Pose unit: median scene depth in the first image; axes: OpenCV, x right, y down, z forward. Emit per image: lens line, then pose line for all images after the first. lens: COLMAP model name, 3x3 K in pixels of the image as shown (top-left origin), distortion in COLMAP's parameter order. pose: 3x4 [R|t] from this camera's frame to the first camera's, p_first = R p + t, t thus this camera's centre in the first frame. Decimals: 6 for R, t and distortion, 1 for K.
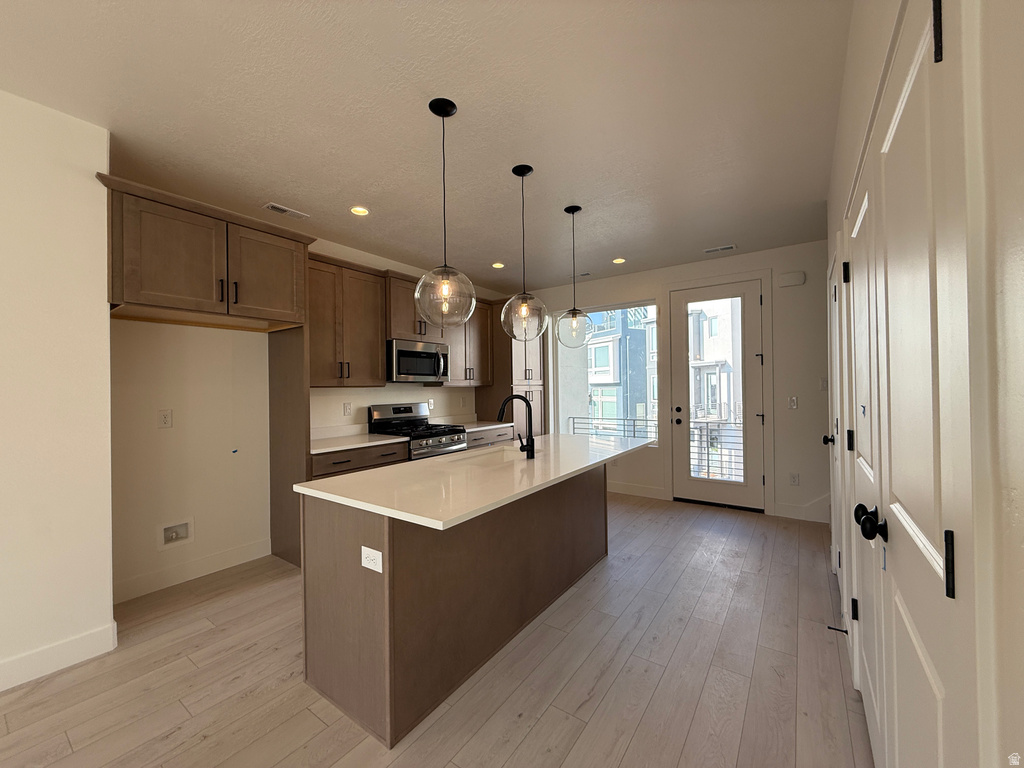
lens RADIAL K [[406.2, 0, 512.7], [0, 406.2, 381.7], [0, 0, 1]] dist [0.000728, -0.000527]
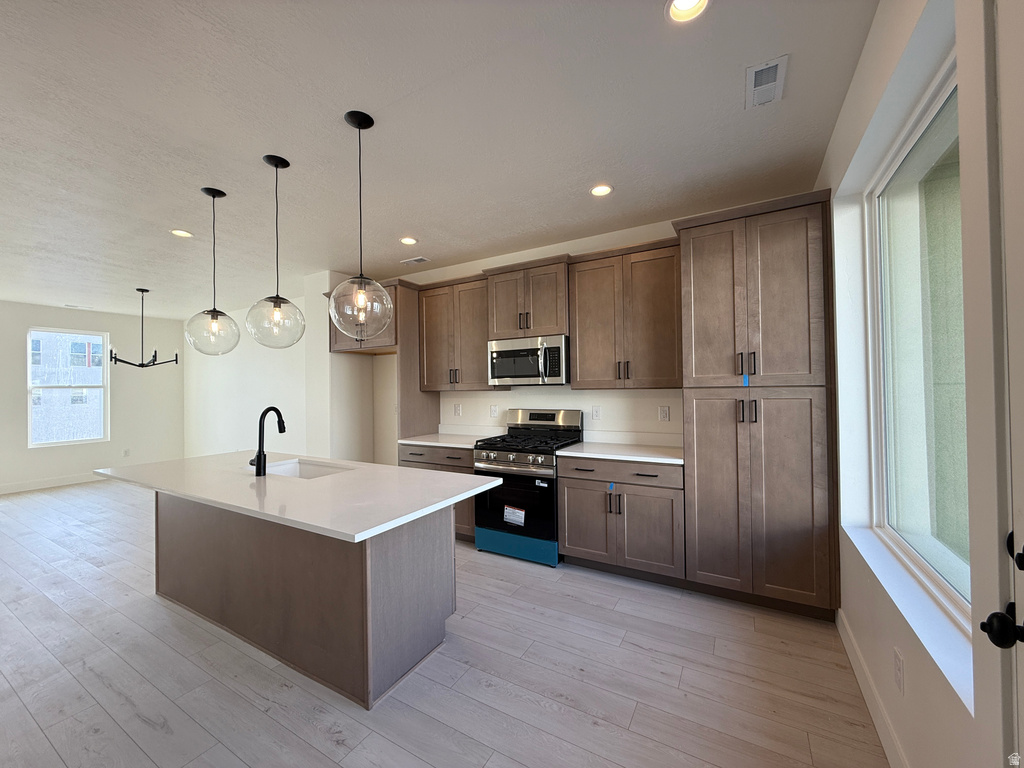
lens RADIAL K [[406.2, 0, 512.9], [0, 406.2, 384.0], [0, 0, 1]] dist [0.000728, -0.000527]
pose [[0.093671, 0.000339, -0.995603, 0.863001], [0.028440, 0.999591, 0.003016, -0.006584], [0.995197, -0.028597, 0.093623, 1.256944]]
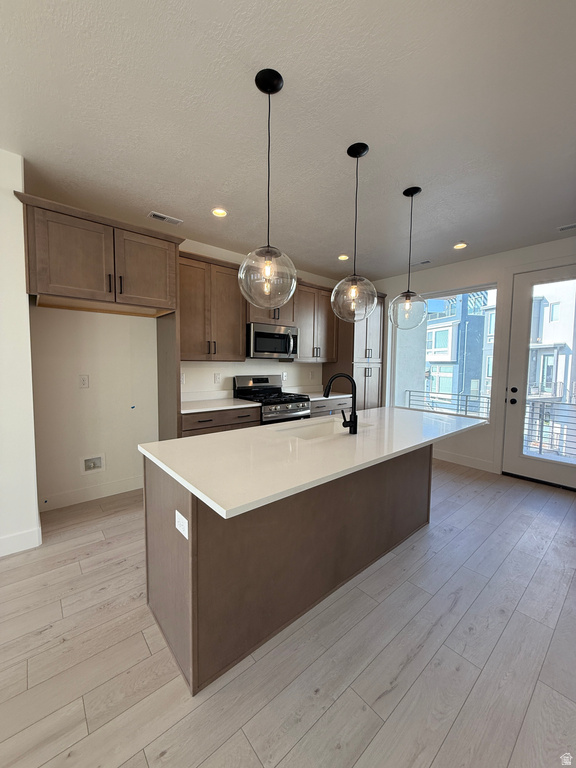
lens RADIAL K [[304.7, 0, 287.4], [0, 304.7, 381.1], [0, 0, 1]] dist [0.000728, -0.000527]
pose [[0.968727, 0.040983, -0.244723, 0.056331], [-0.021946, 0.996552, 0.080018, -0.006610], [0.247158, -0.072145, 0.966286, 0.166009]]
